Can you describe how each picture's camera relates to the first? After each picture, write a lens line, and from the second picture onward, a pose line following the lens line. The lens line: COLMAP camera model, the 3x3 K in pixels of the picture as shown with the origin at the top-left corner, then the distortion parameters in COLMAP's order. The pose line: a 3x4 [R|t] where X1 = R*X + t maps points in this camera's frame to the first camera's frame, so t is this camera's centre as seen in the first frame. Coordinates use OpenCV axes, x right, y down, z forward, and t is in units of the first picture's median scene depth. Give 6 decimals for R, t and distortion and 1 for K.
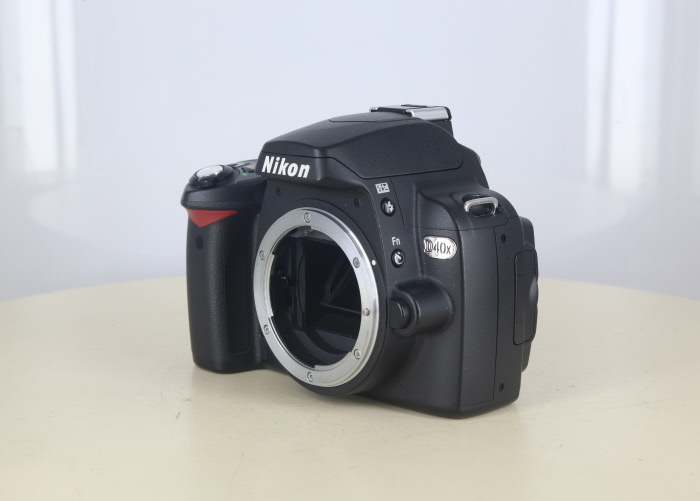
lens RADIAL K [[1330.5, 0, 350.0], [0, 1330.5, 250.5], [0, 0, 1]] dist [0.035770, 0.093174]
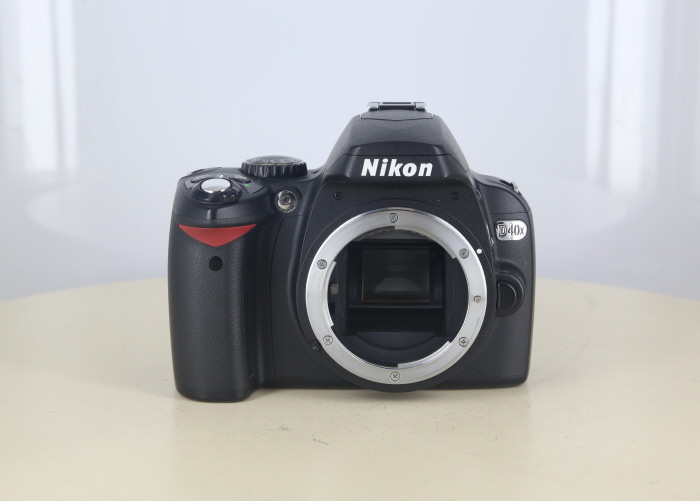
lens RADIAL K [[1330.5, 0, 350.0], [0, 1330.5, 250.5], [0, 0, 1]] dist [0.035770, 0.093174]
pose [[0.704877, -0.123003, 0.698583, -0.777409], [0.124269, 0.991033, 0.049106, -0.054968], [-0.698359, 0.052198, 0.713842, 0.319097]]
